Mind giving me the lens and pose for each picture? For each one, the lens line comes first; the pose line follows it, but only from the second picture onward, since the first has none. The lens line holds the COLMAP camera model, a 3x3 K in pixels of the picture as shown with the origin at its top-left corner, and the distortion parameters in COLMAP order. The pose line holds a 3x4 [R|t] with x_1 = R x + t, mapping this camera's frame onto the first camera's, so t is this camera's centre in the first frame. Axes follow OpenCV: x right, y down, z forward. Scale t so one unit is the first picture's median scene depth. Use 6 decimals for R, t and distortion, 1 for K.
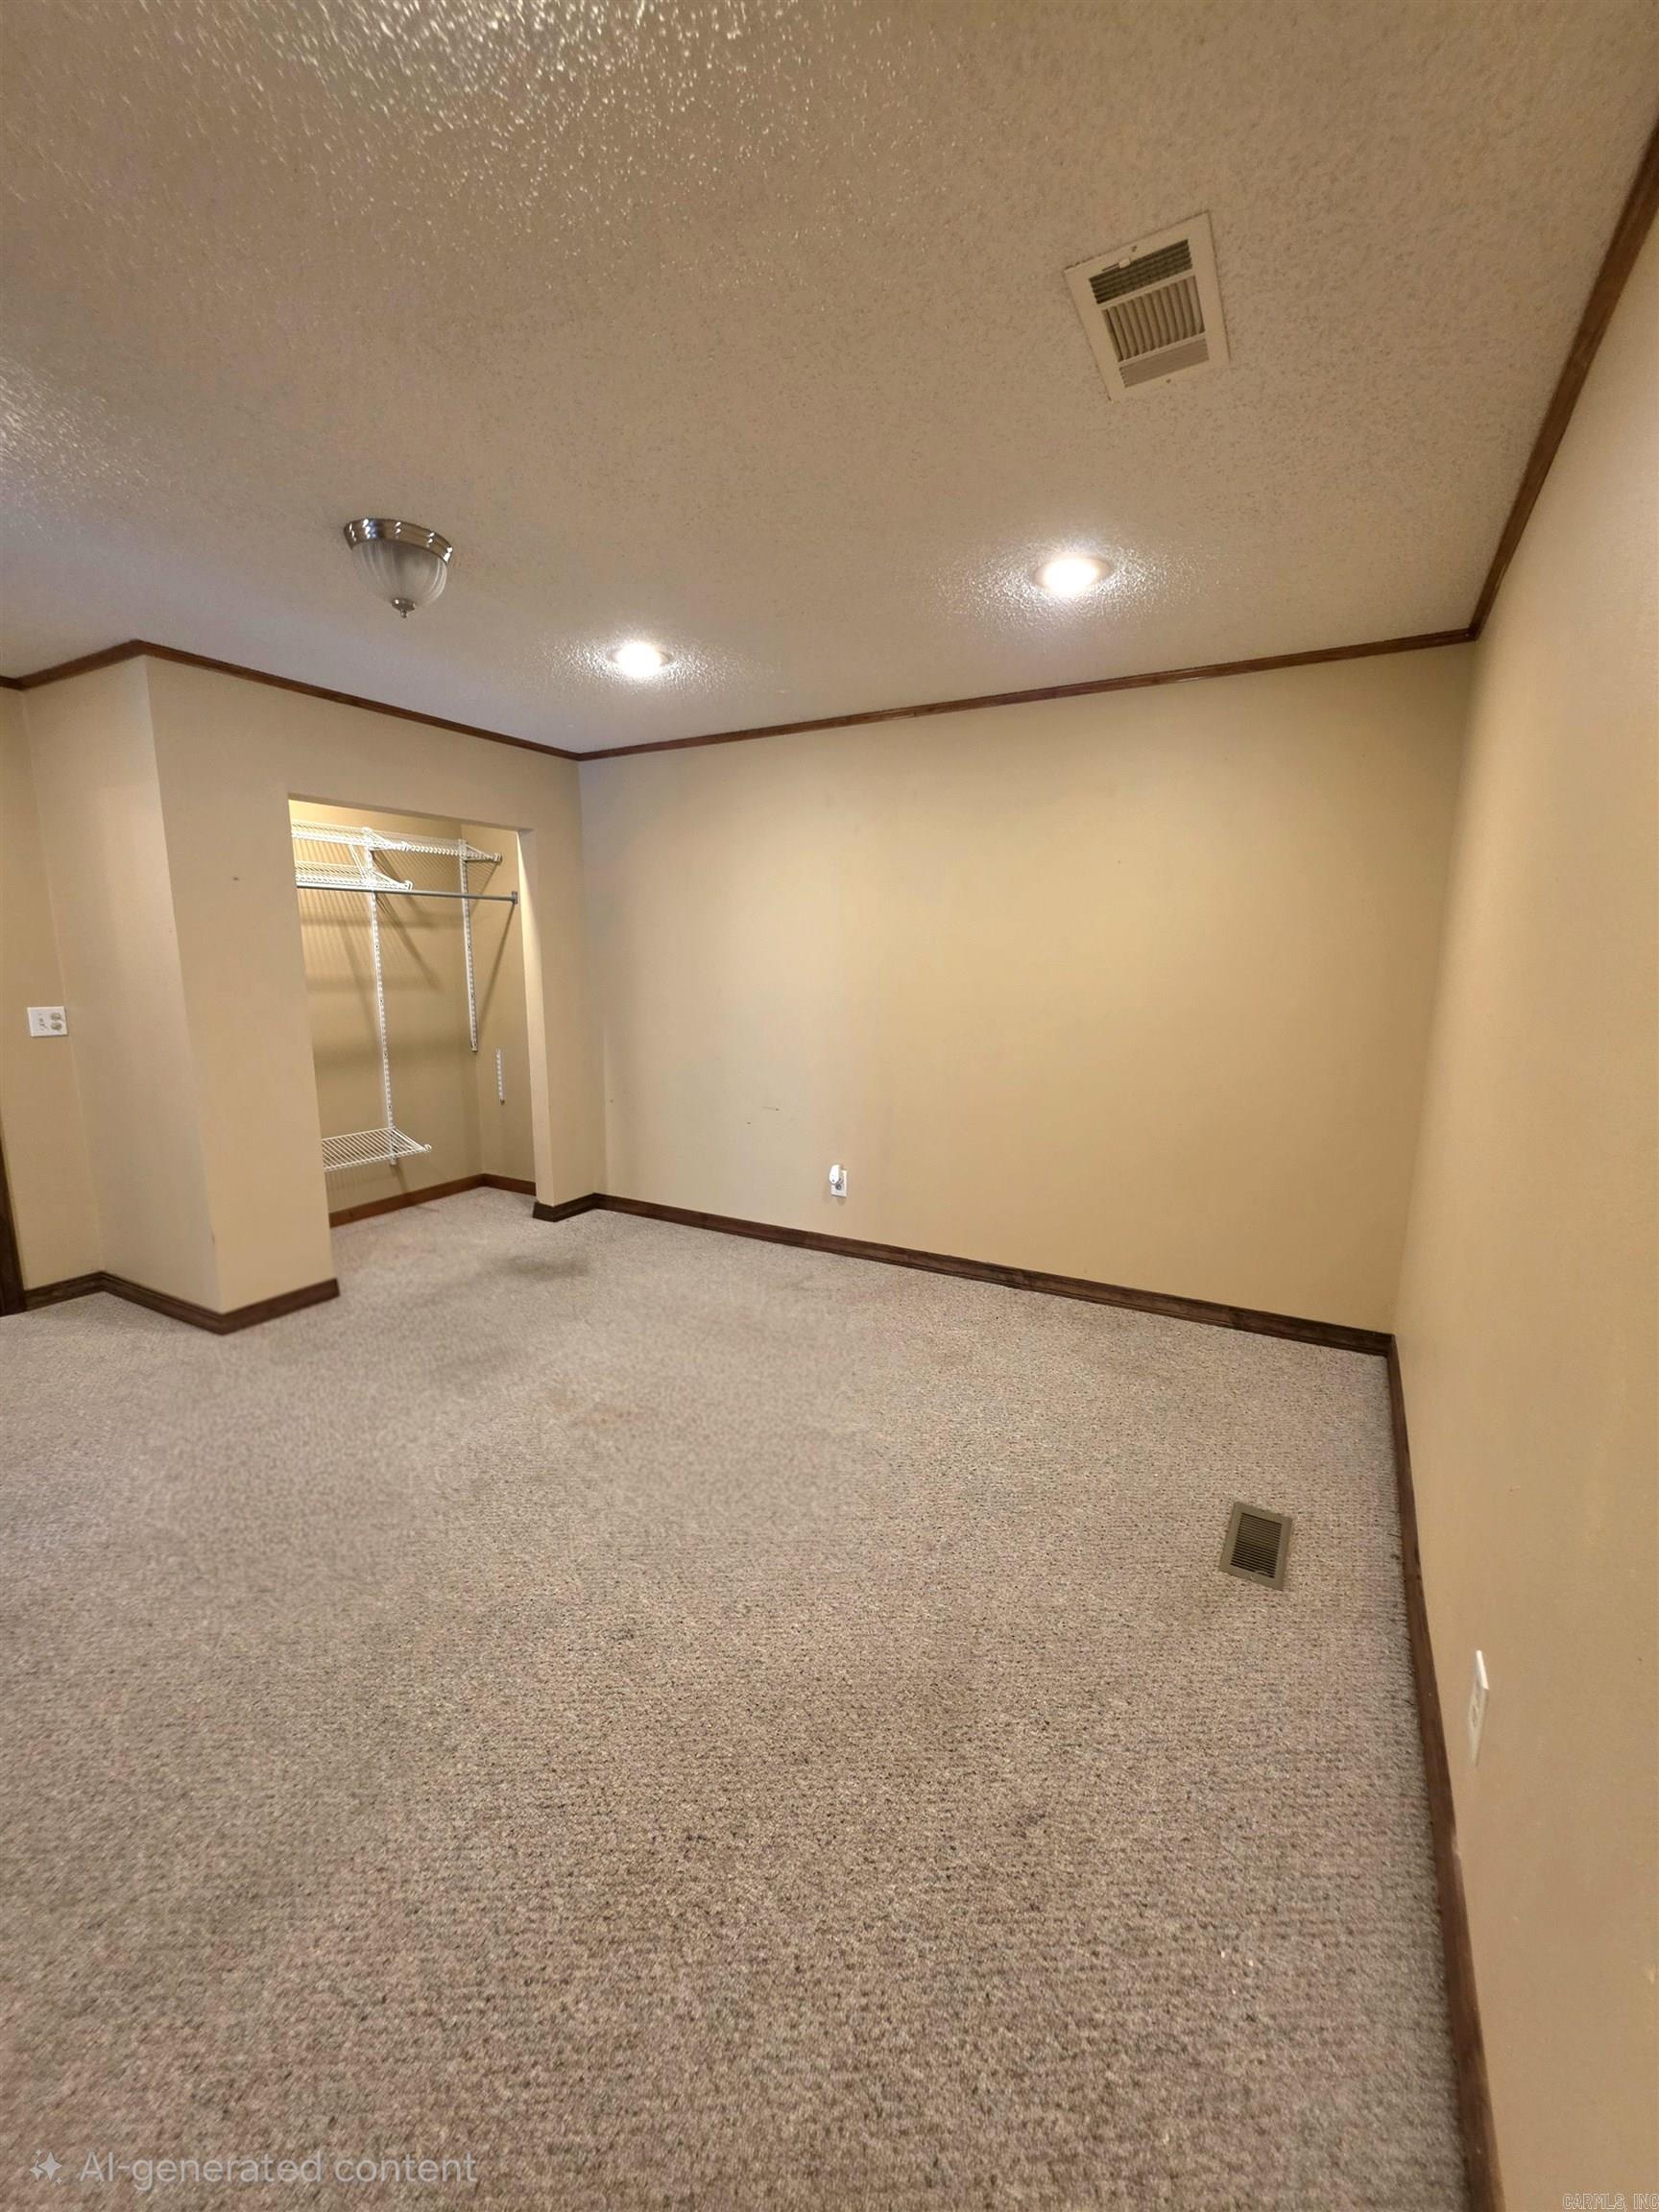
lens RADIAL K [[888.3, 0, 829.5], [0, 888.3, 1106.0], [0, 0, 1]] dist [-0.000511, 0.000013]
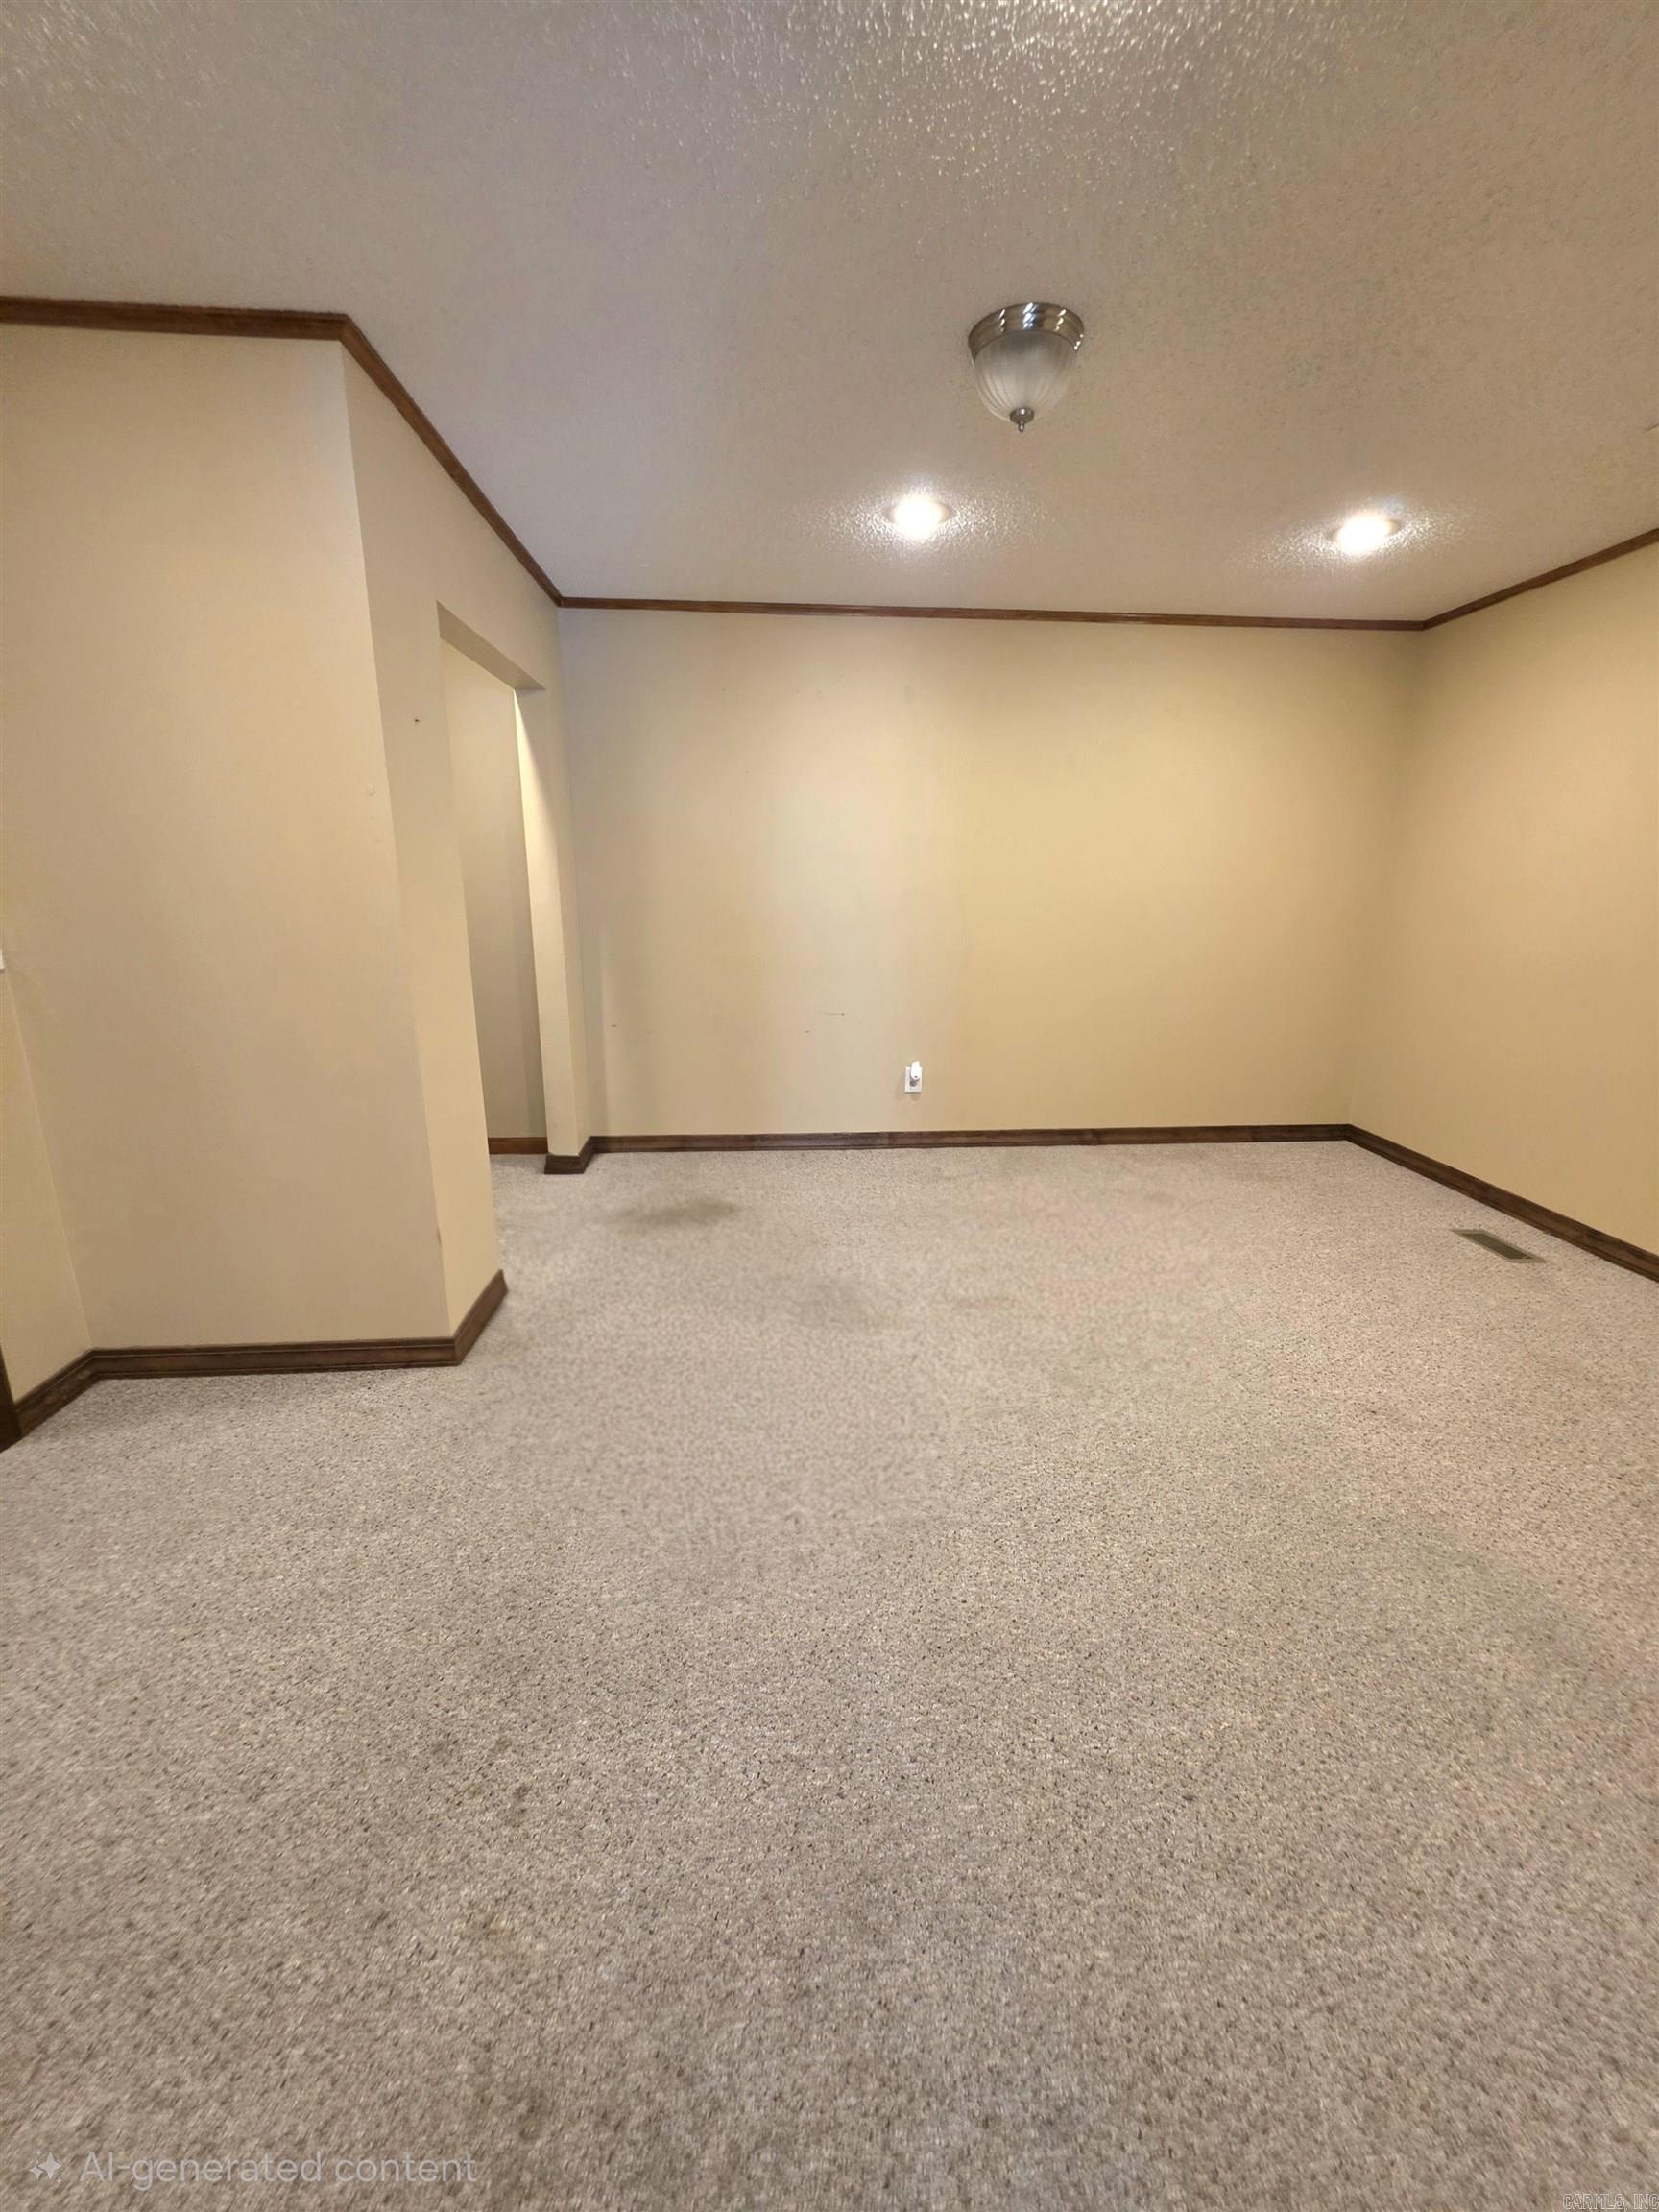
lens RADIAL K [[901.7, 0, 838.6], [0, 901.7, 1099.7], [0, 0, 1]] dist [-0.000291, -0.000154]
pose [[0.833007, -0.130919, 0.537550, -0.695201], [0.091565, 0.990824, 0.099420, -0.001760], [-0.545633, -0.033596, 0.837350, 0.193654]]
